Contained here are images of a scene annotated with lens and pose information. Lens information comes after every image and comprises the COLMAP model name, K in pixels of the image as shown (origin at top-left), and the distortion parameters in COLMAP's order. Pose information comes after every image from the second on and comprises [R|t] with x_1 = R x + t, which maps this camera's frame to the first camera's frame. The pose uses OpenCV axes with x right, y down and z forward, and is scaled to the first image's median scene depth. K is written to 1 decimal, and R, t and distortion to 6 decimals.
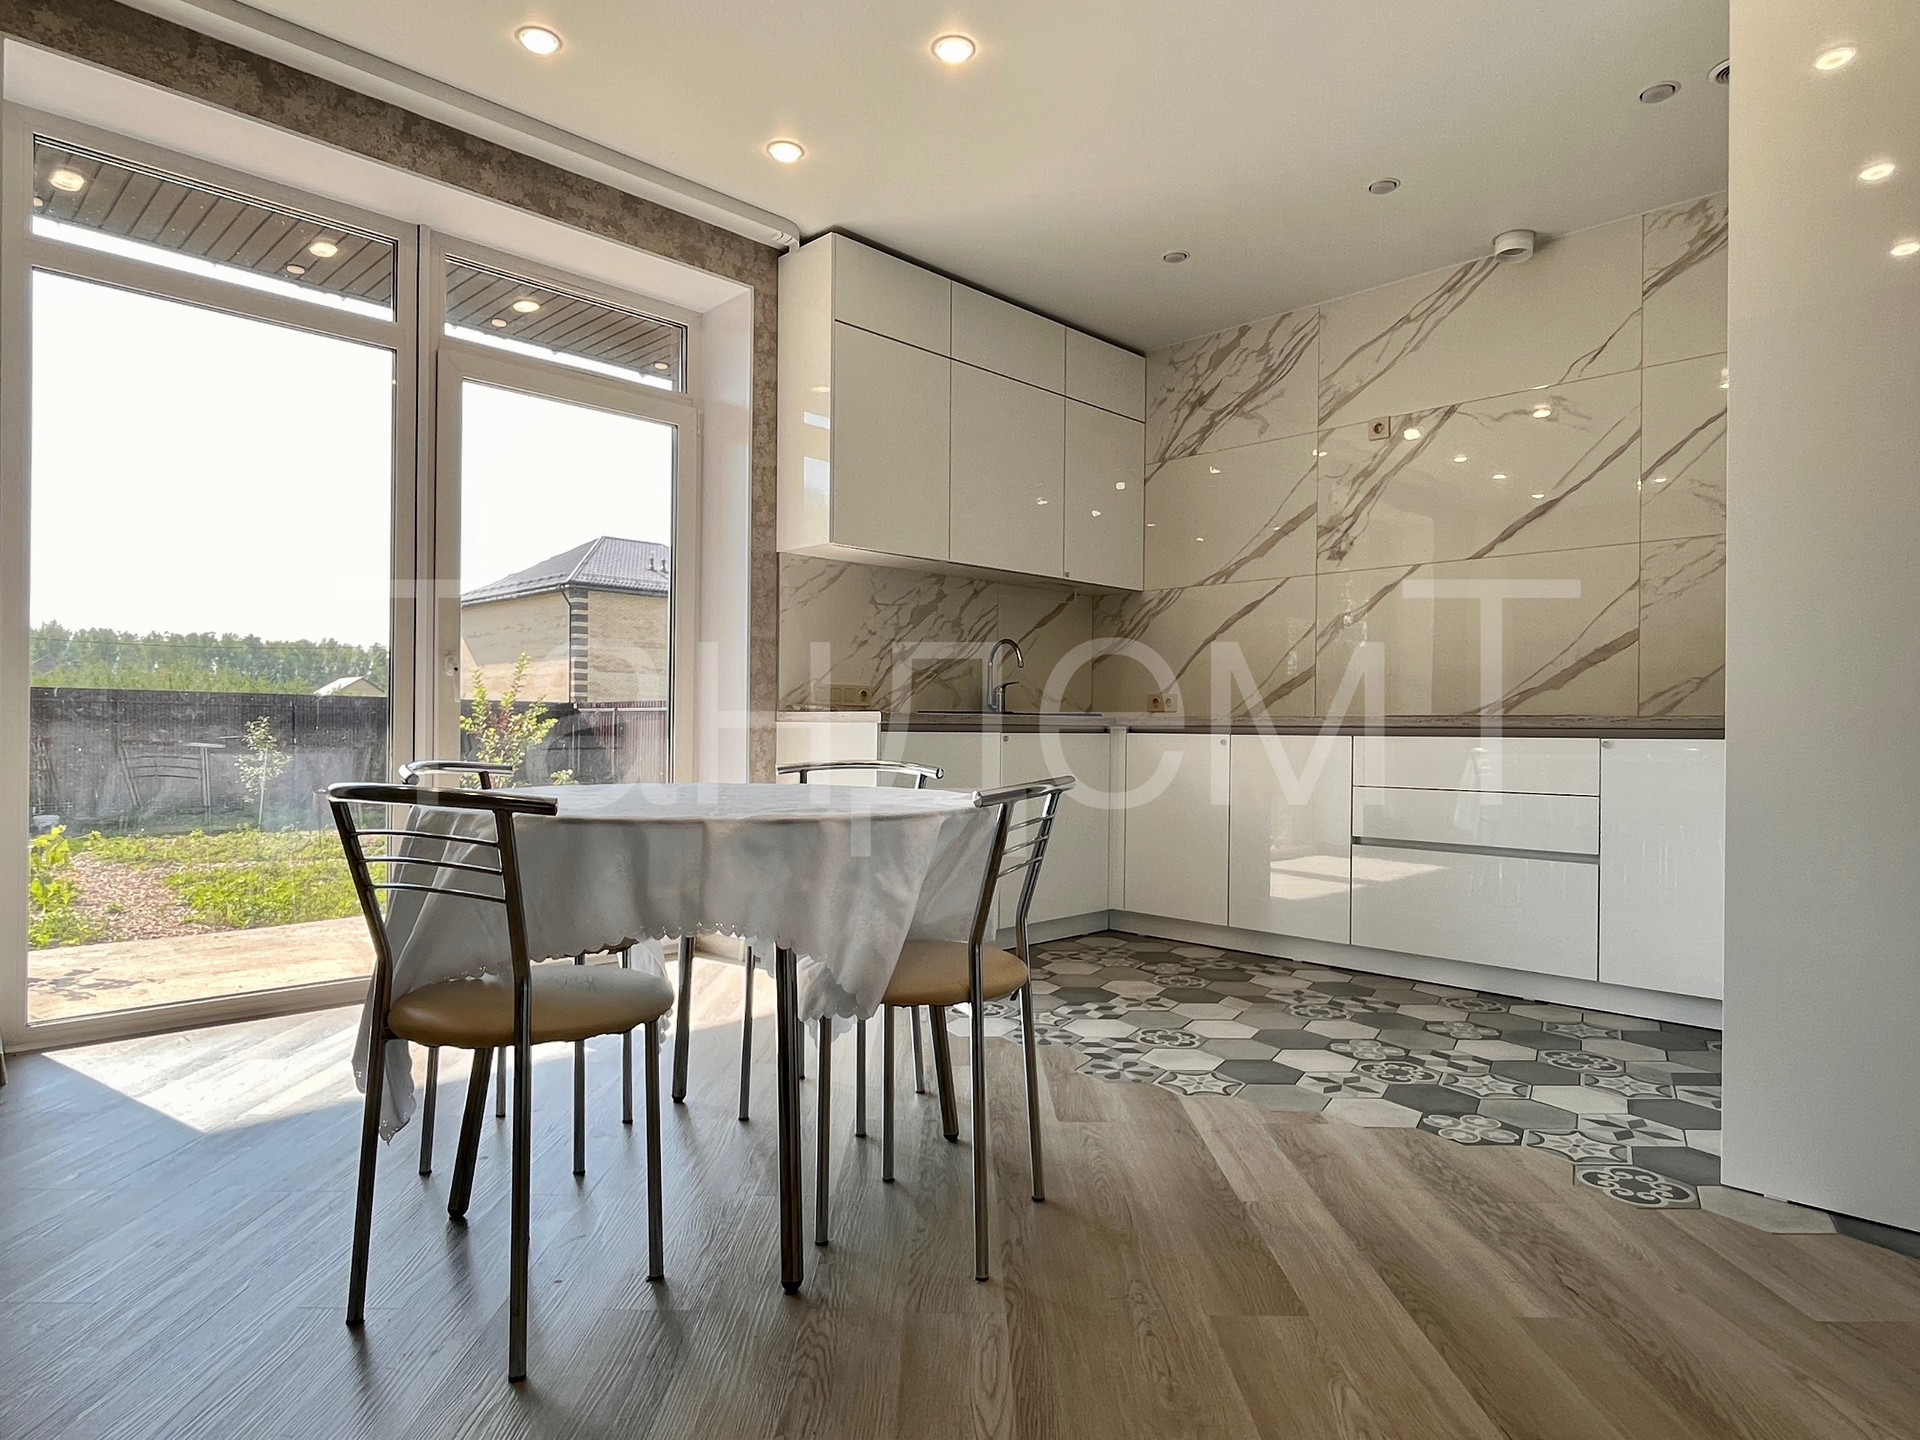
lens RADIAL K [[1127.0, 0, 969.3], [0, 1127.0, 729.9], [0, 0, 1]] dist [-0.001173, -0.003301]
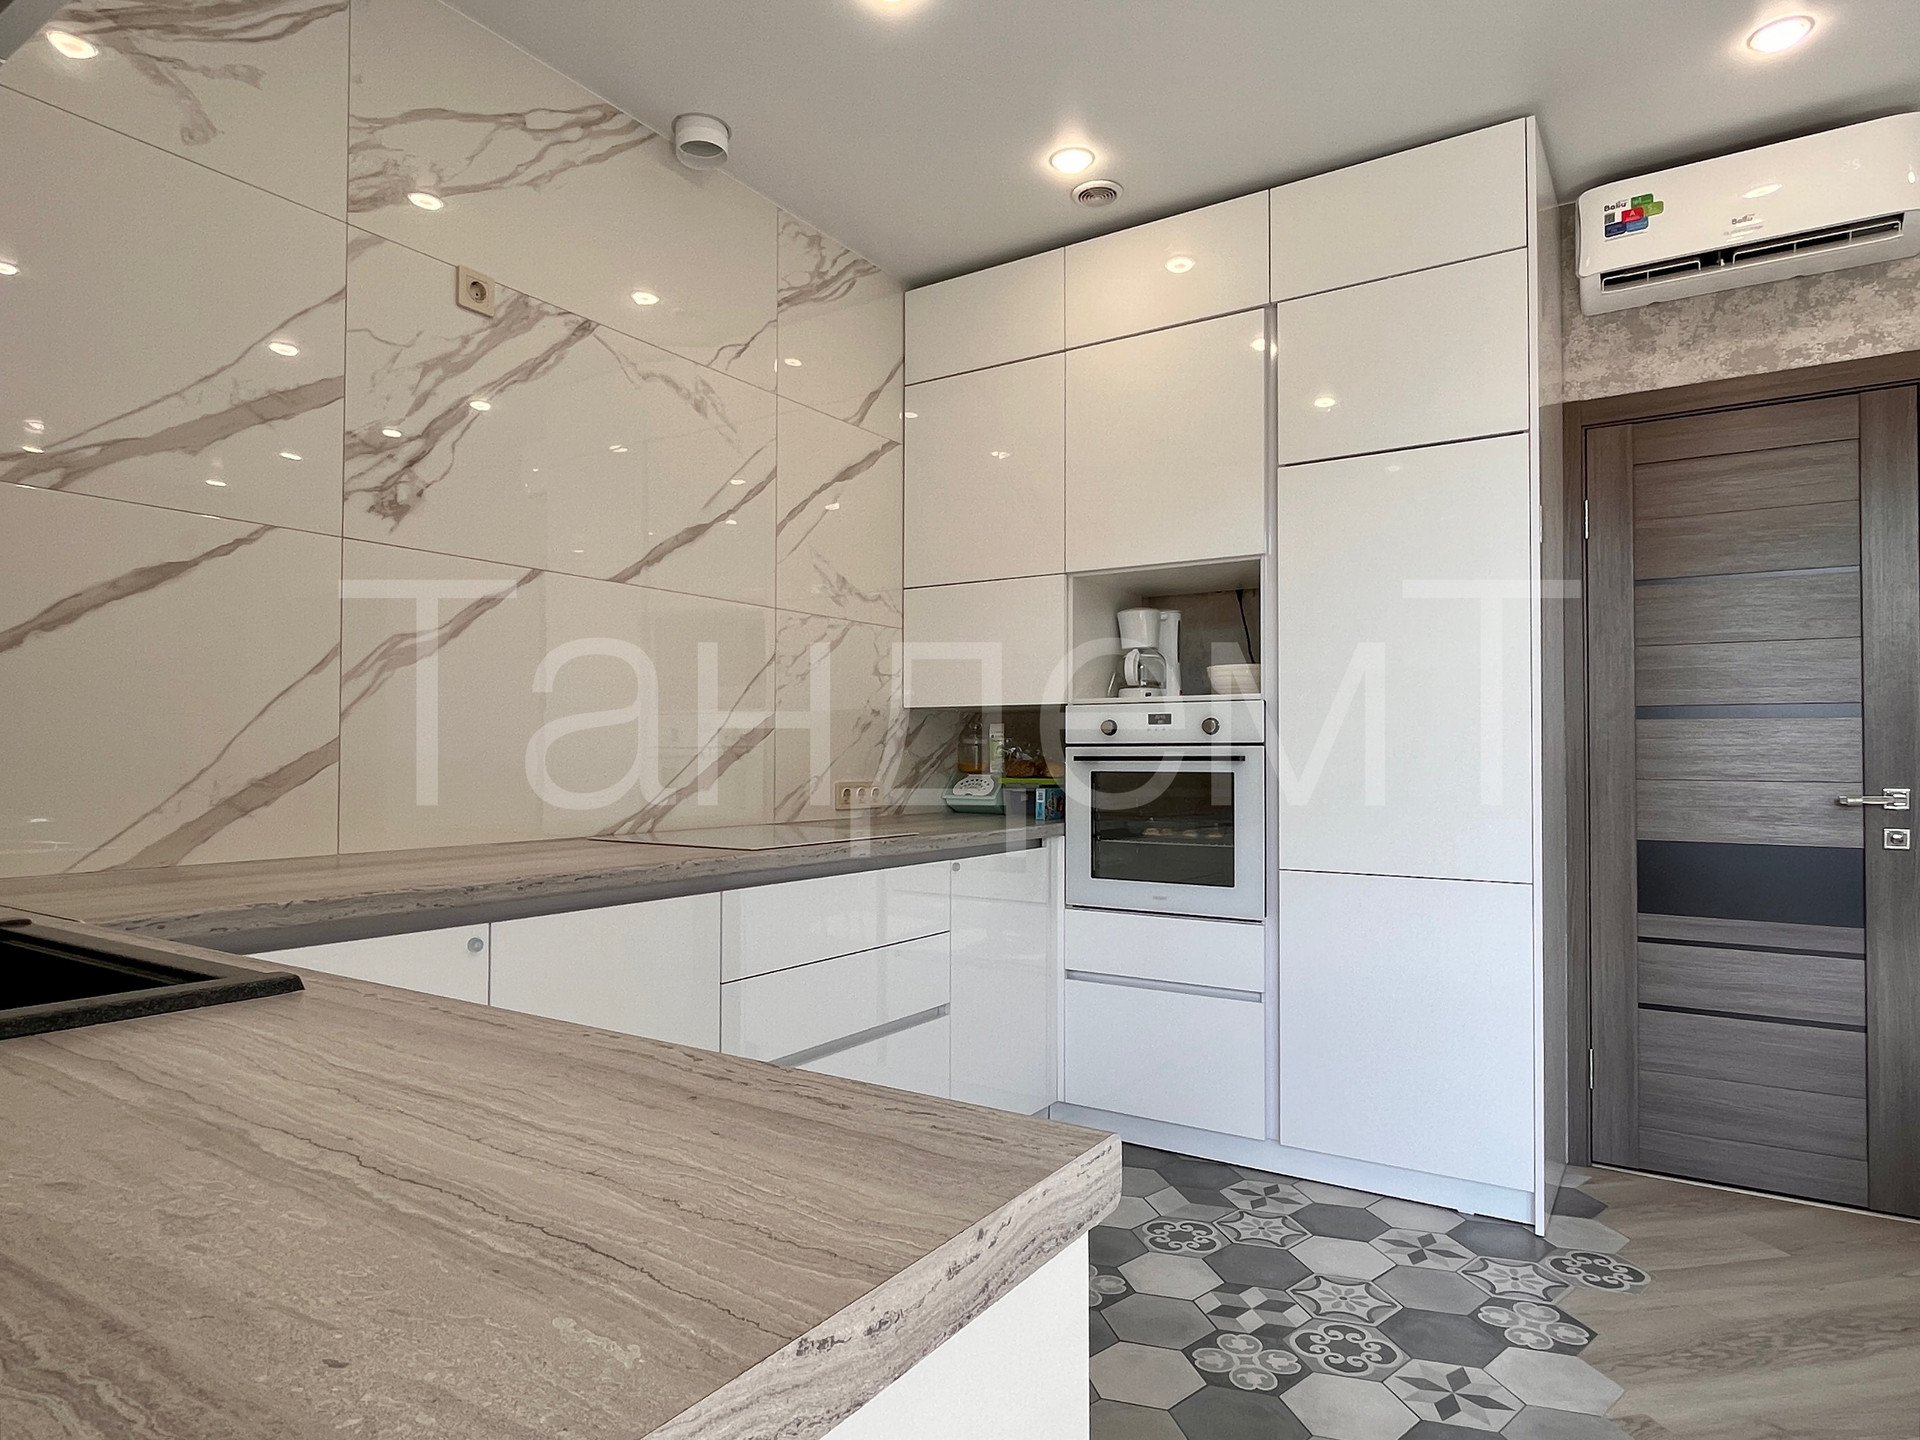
lens RADIAL K [[1118.4, 0, 964.1], [0, 1118.4, 735.7], [0, 0, 1]] dist [0.000396, -0.001358]
pose [[-0.199438, 0.012926, 0.979825, -0.214538], [-0.002008, 0.999906, -0.013600, -0.063672], [-0.979908, -0.004680, -0.199393, 1.016525]]
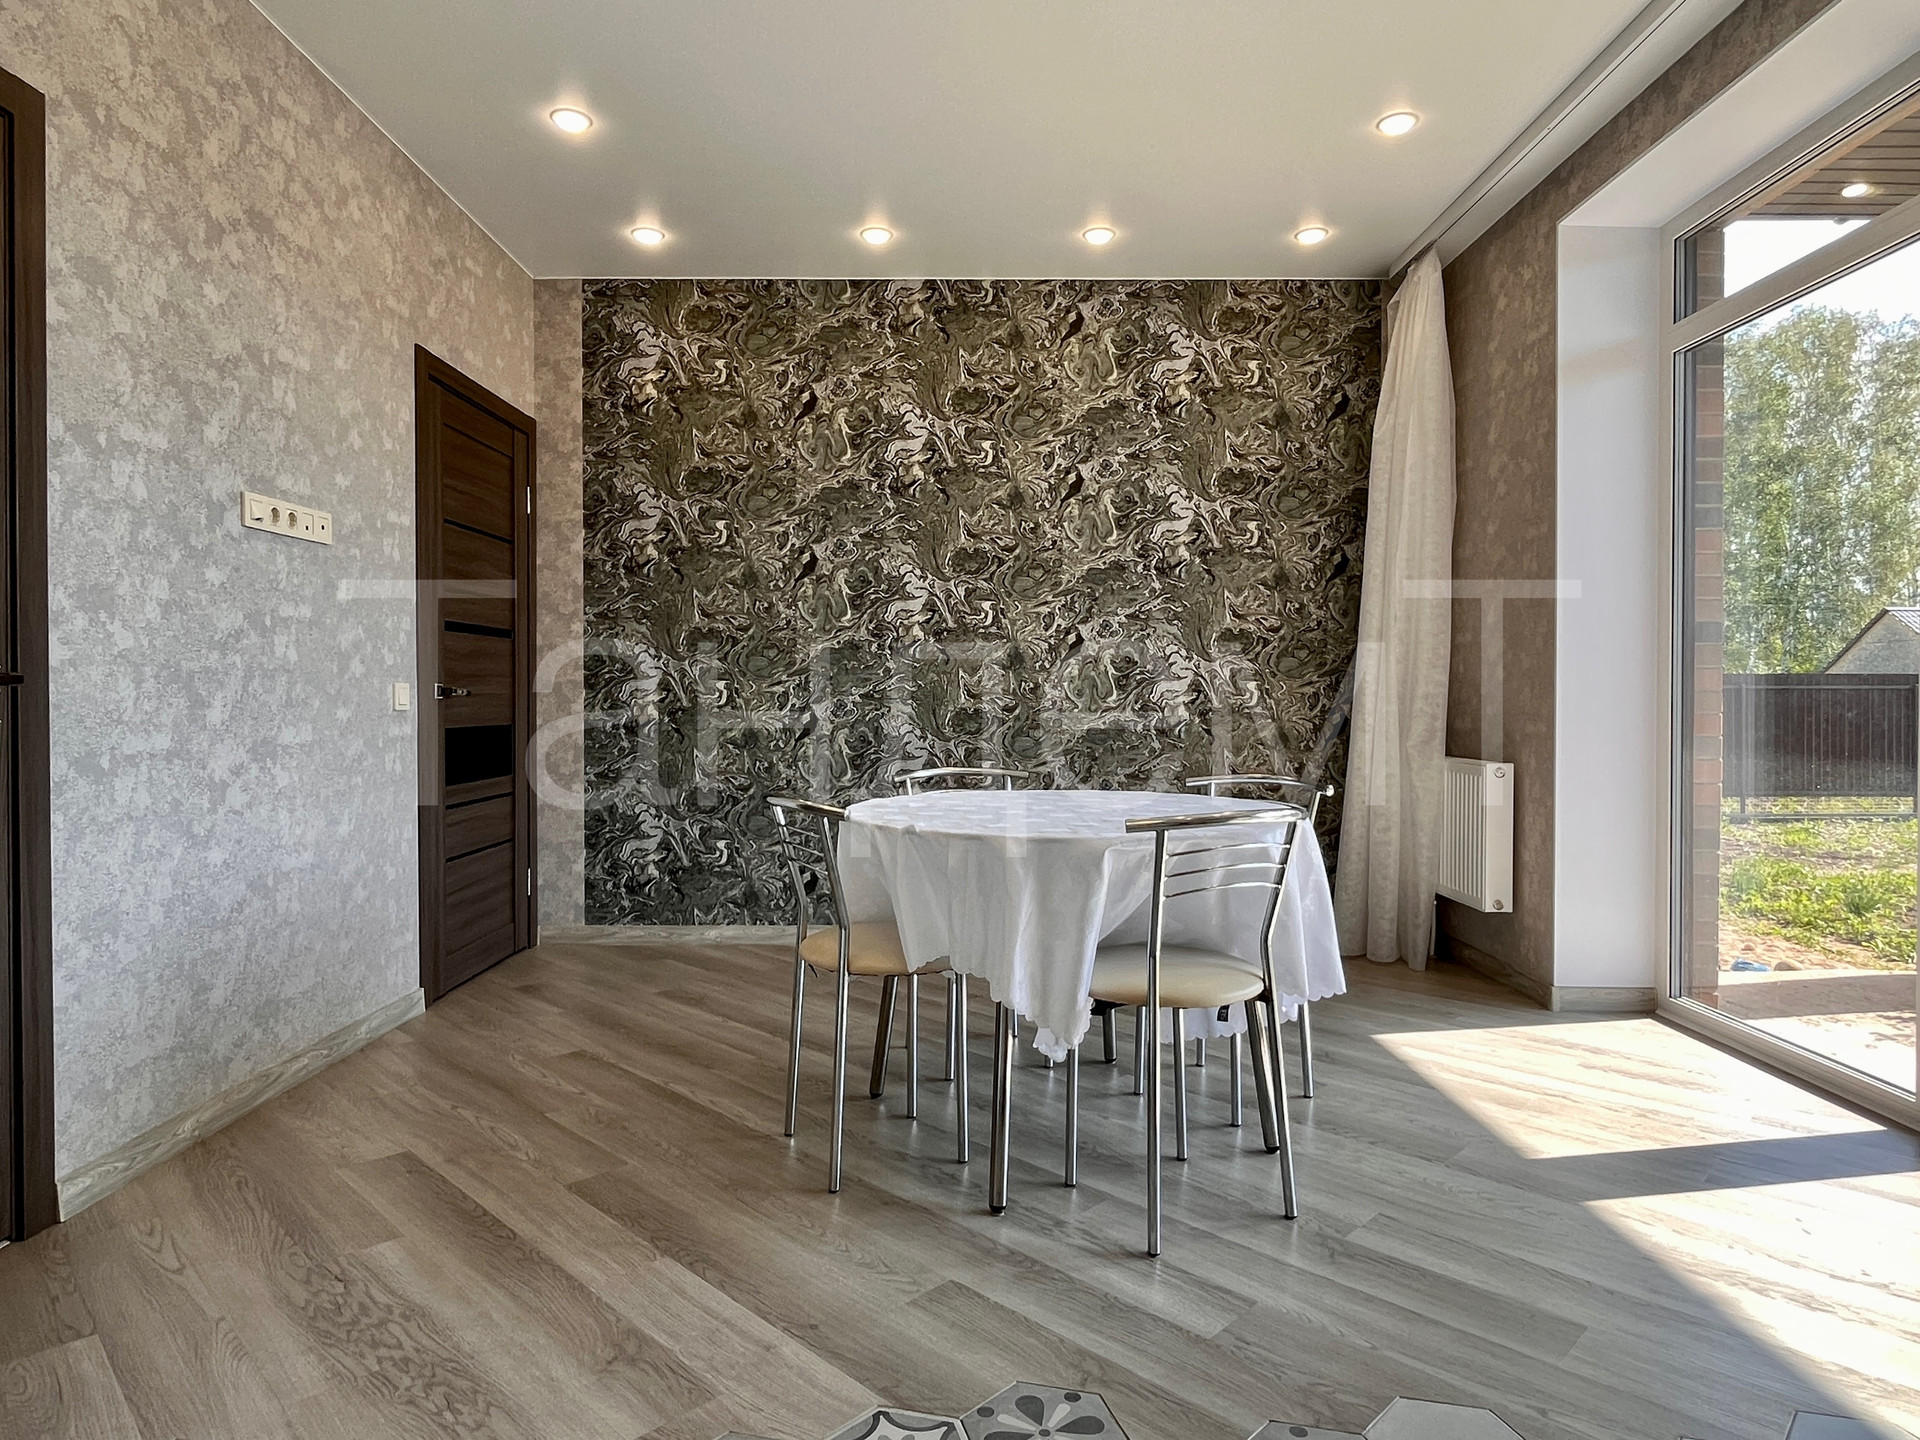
lens RADIAL K [[1124.4, 0, 957.5], [0, 1124.4, 706.9], [0, 0, 1]] dist [0.001378, -0.003690]
pose [[-0.714734, -0.004165, -0.699384, 0.388097], [-0.008102, 0.999964, 0.002324, -0.028003], [0.699349, 0.007327, -0.714742, 0.977645]]
